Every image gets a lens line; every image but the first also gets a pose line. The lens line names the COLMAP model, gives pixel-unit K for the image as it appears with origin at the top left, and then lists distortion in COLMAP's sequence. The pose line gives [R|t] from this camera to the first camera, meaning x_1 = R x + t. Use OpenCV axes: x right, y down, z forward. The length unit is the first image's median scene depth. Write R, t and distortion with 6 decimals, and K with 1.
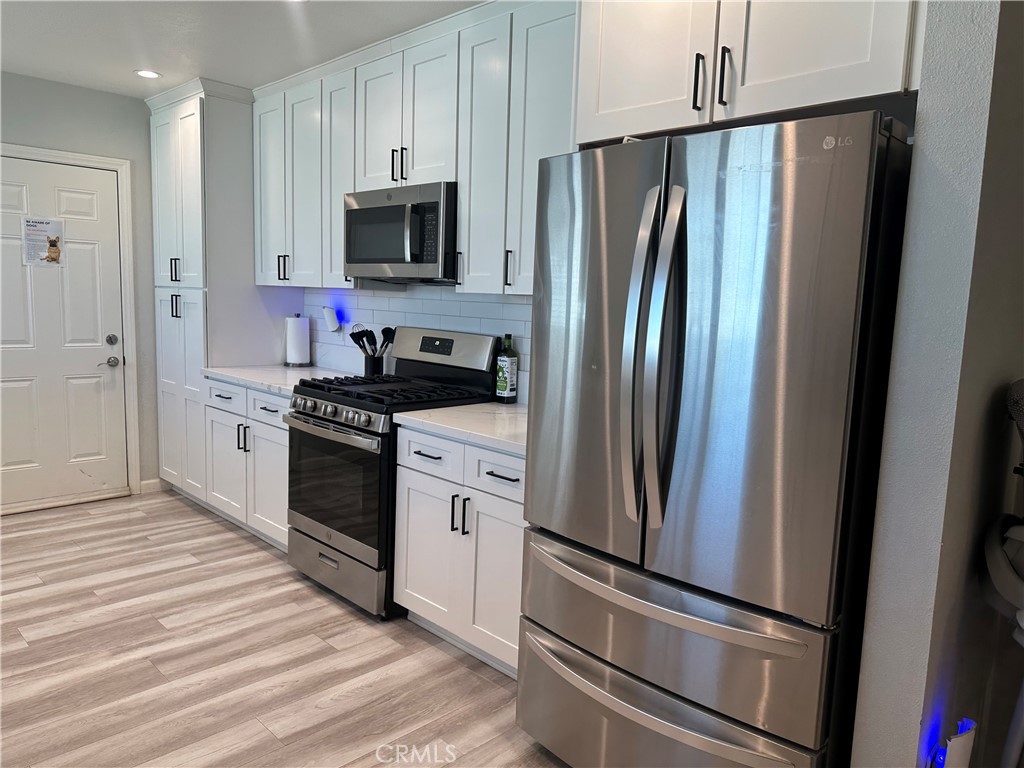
lens RADIAL K [[728.5, 0, 507.6], [0, 728.5, 380.9], [0, 0, 1]] dist [0.044767, -0.022688]
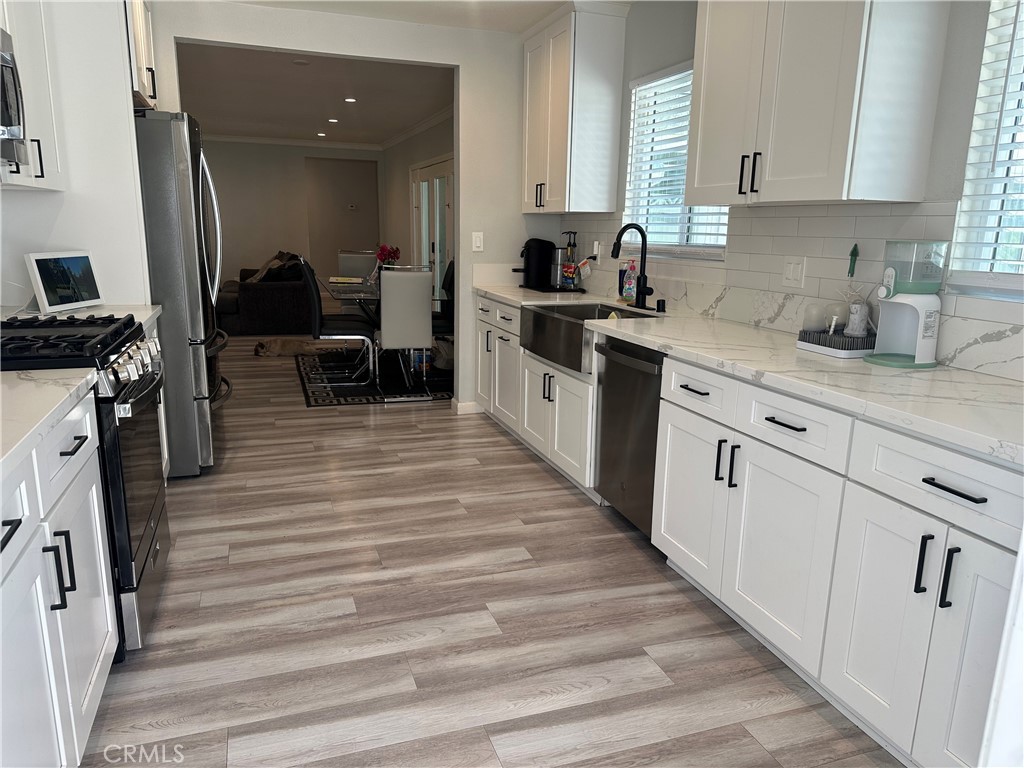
lens RADIAL K [[728.5, 0, 506.7], [0, 728.5, 384.8], [0, 0, 1]] dist [0.044767, -0.022688]
pose [[-0.898494, -0.141570, 0.415532, -1.019378], [0.005619, 0.942785, 0.333354, -0.202308], [-0.438950, 0.301852, -0.846291, 1.692997]]
